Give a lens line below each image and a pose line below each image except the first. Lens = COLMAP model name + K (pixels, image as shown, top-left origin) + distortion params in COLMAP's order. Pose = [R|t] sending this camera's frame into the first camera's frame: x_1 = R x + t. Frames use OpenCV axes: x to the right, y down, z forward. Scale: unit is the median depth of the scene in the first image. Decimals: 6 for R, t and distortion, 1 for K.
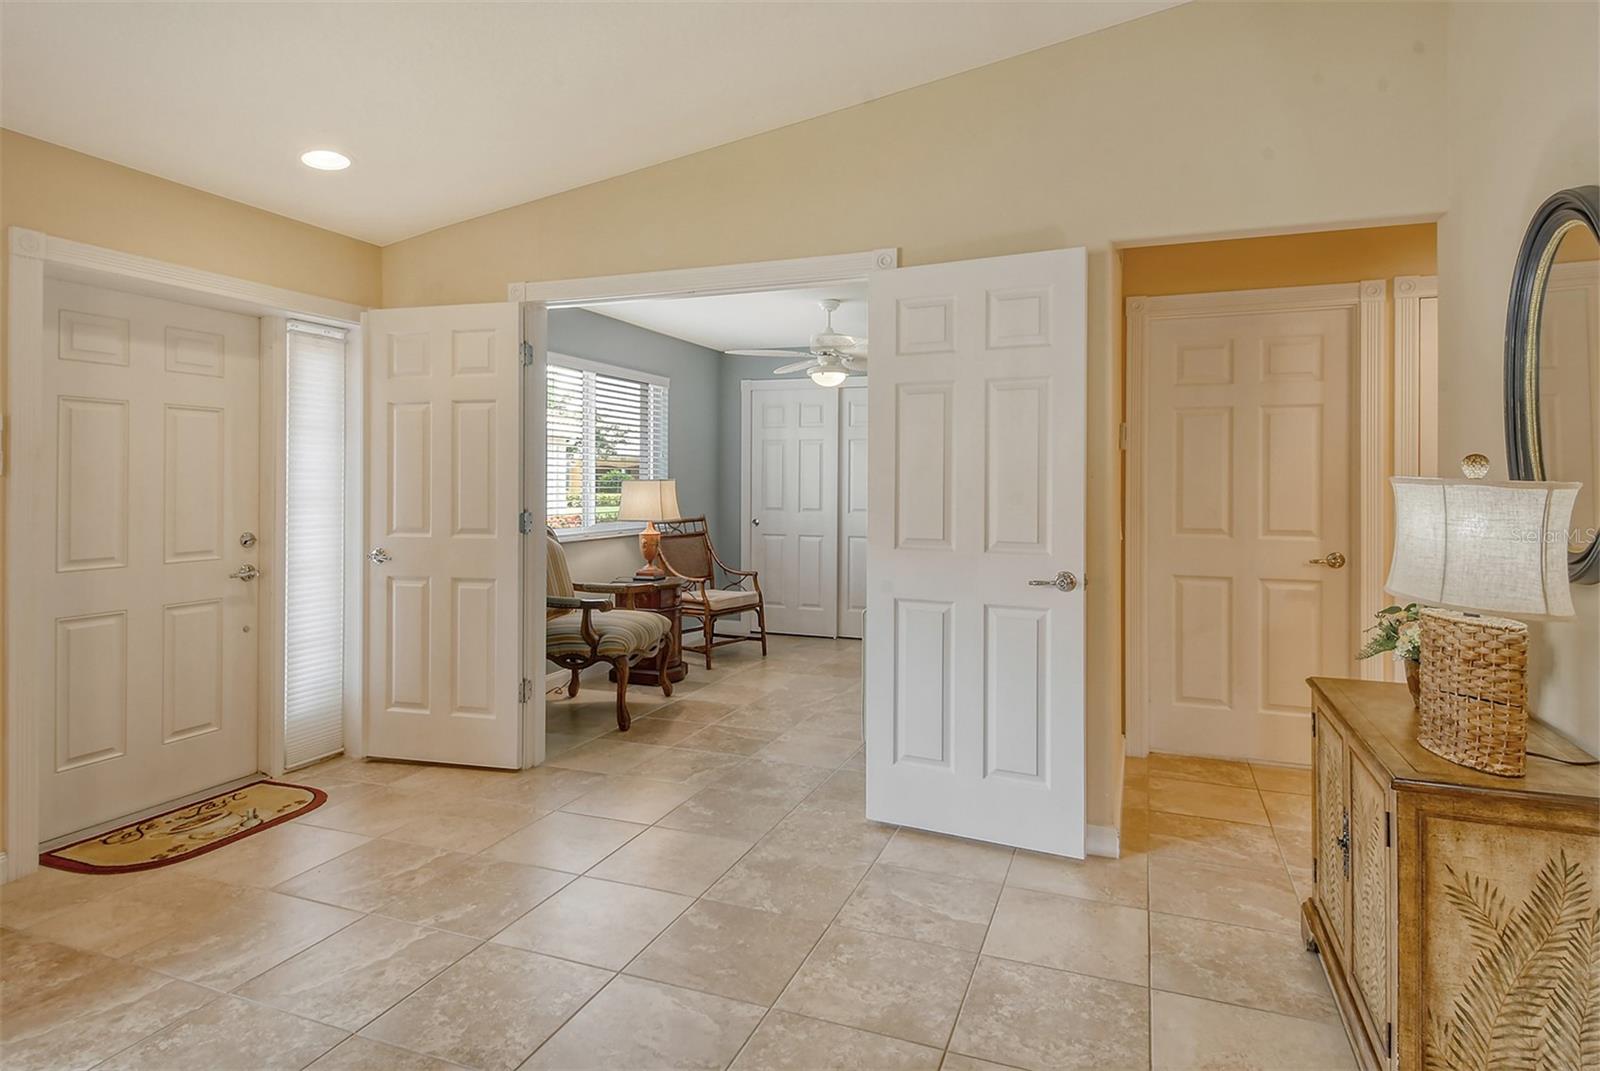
lens RADIAL K [[845.3, 0, 796.8], [0, 845.3, 478.3], [0, 0, 1]] dist [0.008738, -0.014159]
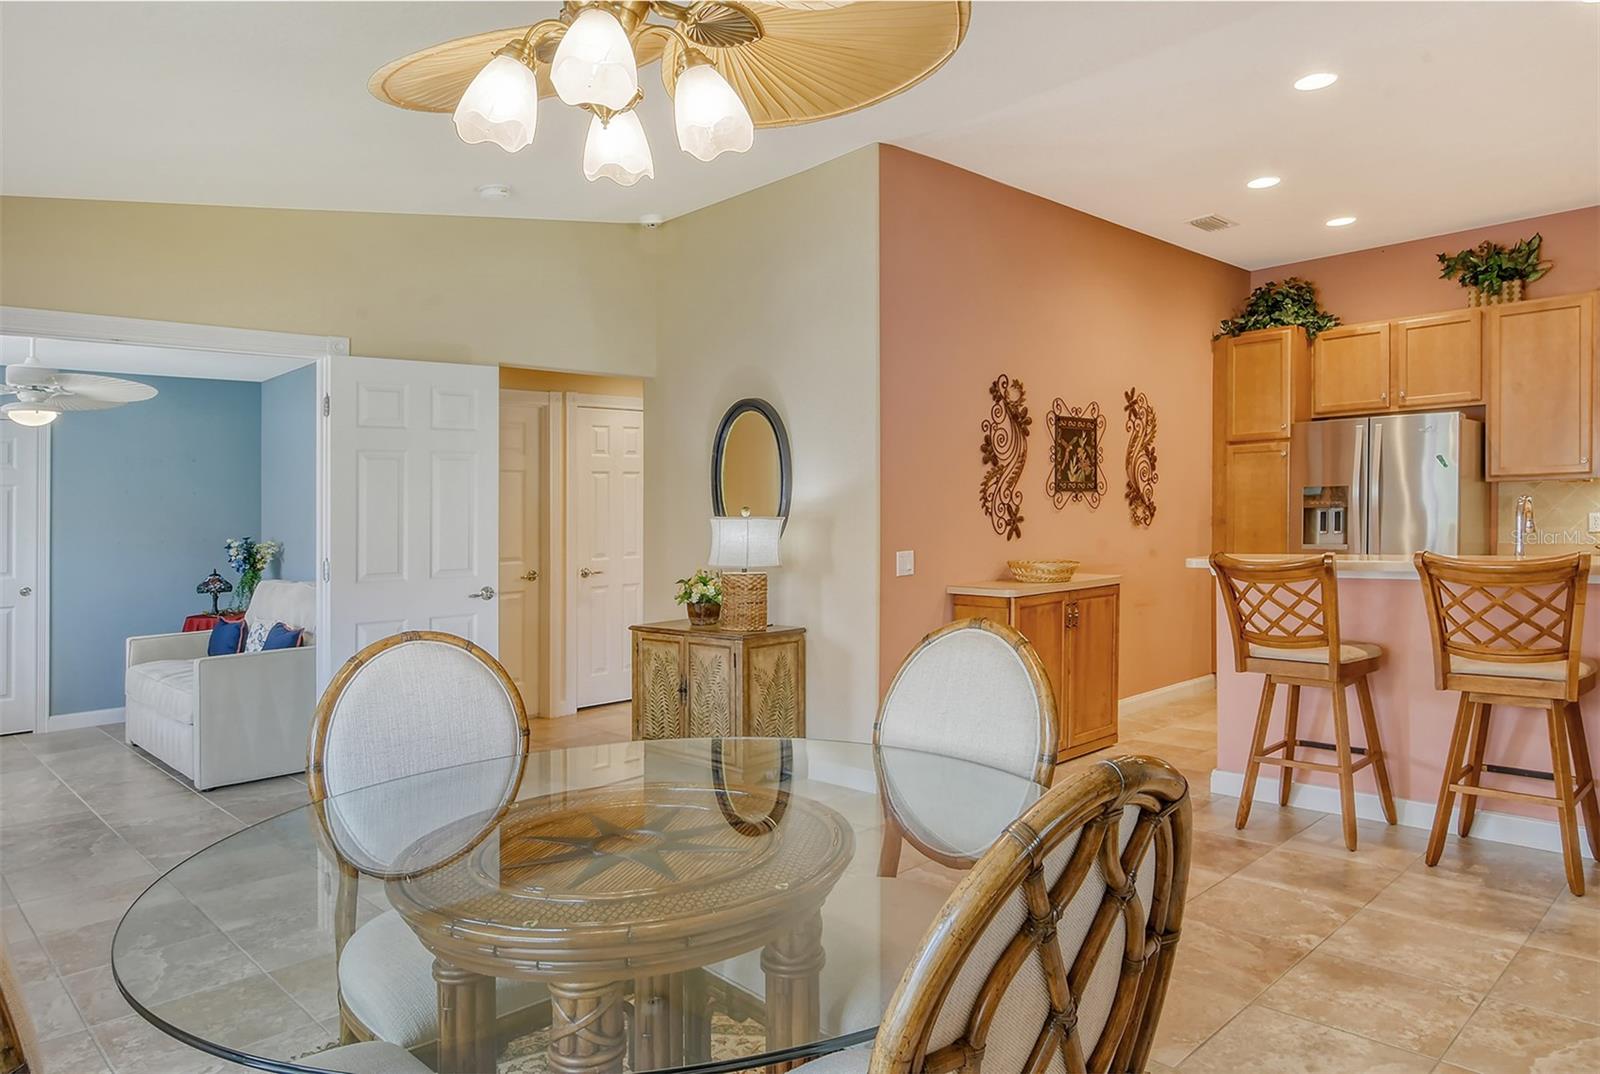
lens RADIAL K [[1014.6, 0, 838.1], [0, 1014.6, 482.5], [0, 0, 1]] dist [0.011108, -0.019151]
pose [[0.378943, 0.014405, 0.925308, -0.783890], [0.022574, 0.999437, -0.024804, -0.008794], [-0.925145, 0.030287, 0.378405, -0.167752]]
